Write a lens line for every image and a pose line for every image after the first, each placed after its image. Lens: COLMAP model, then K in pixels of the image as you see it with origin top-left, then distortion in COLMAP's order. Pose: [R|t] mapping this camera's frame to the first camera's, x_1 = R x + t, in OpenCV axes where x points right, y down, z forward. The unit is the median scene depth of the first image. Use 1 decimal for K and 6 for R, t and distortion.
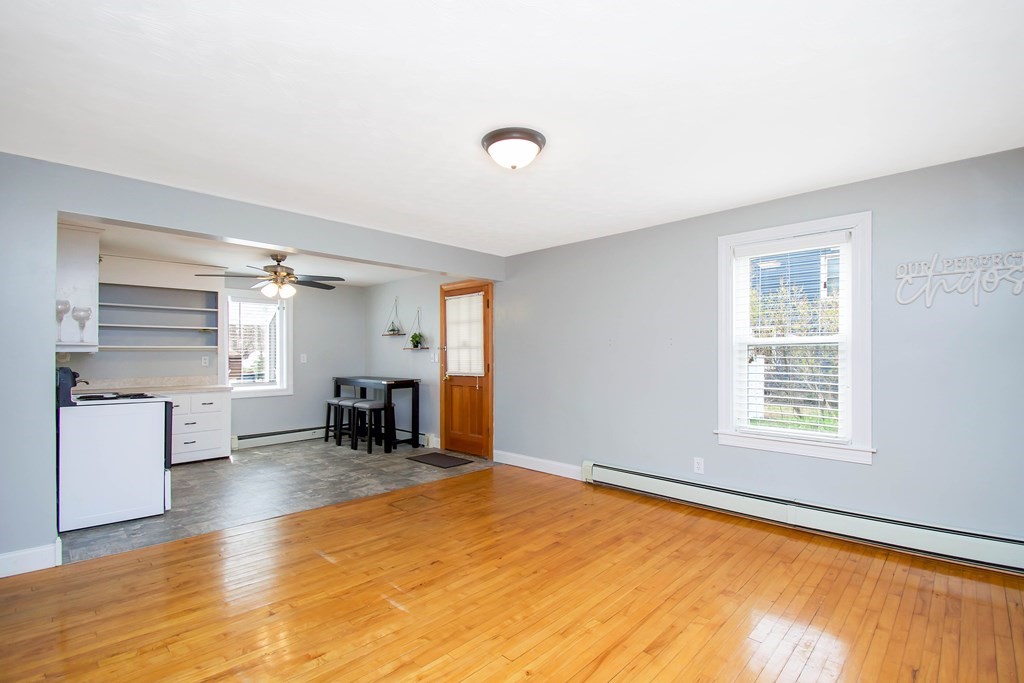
lens RADIAL K [[465.3, 0, 512.3], [0, 465.3, 351.8], [0, 0, 1]] dist [0.003222, -0.012830]
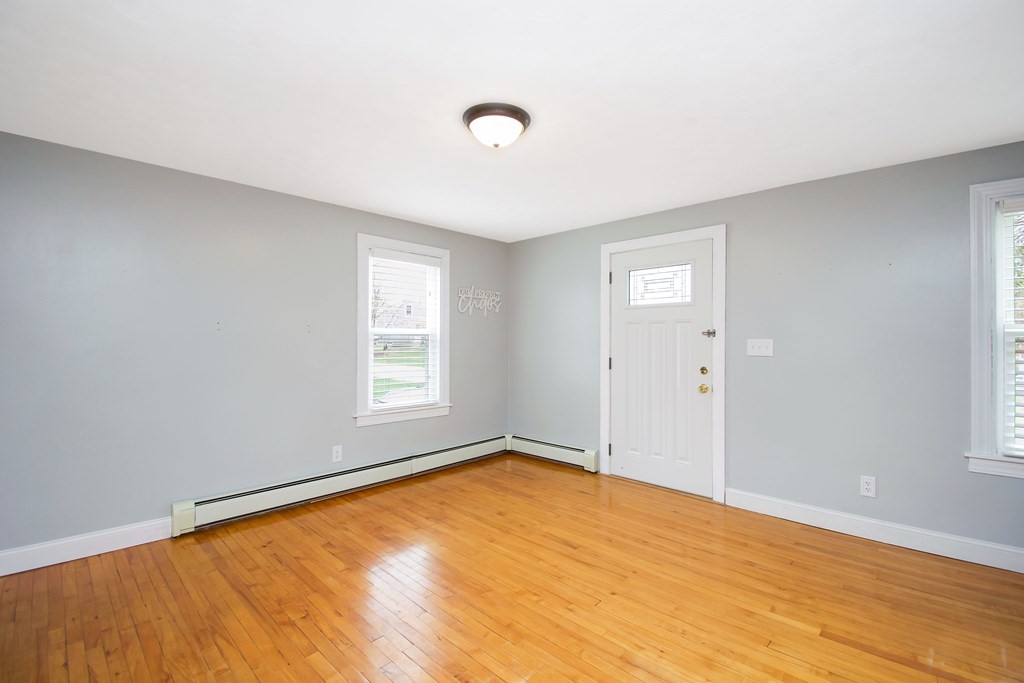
lens RADIAL K [[465.3, 0, 511.6], [0, 465.3, 337.8], [0, 0, 1]] dist [0.003222, -0.012830]
pose [[-0.010101, 0.010598, 0.999893, -0.543106], [-0.004677, 0.999932, -0.010645, 0.003199], [-0.999938, -0.004784, -0.010051, 0.569705]]
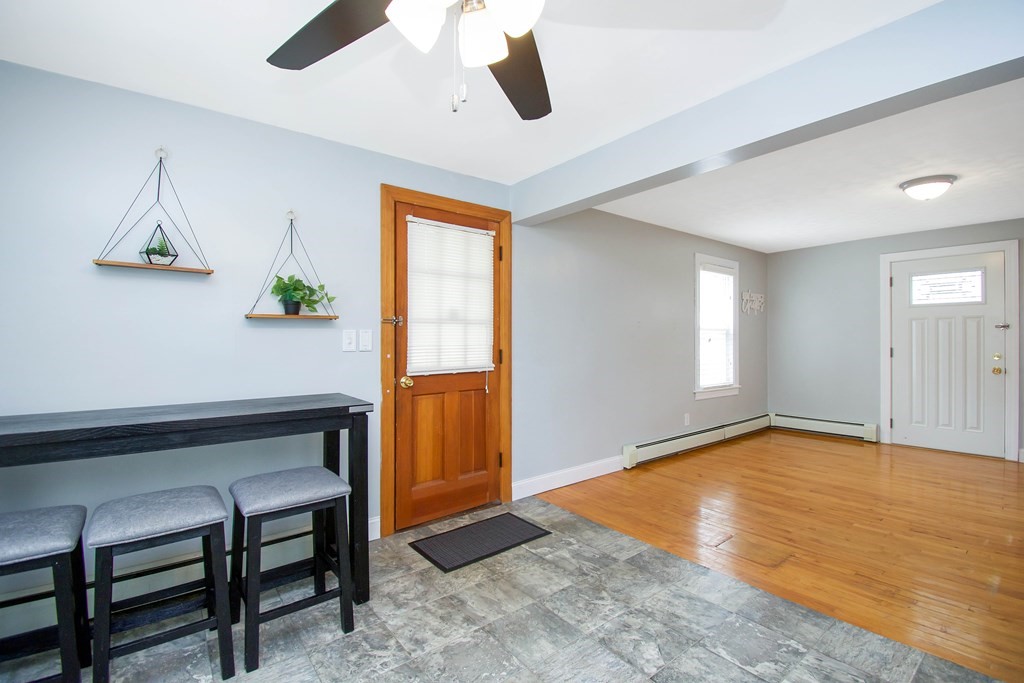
lens RADIAL K [[465.3, 0, 510.0], [0, 465.3, 334.8], [0, 0, 1]] dist [0.003222, -0.012830]
pose [[0.127447, 0.013581, 0.991752, -0.882756], [-0.001721, 0.999908, -0.013471, 0.019349], [-0.991844, 0.000010, 0.127459, 1.198847]]
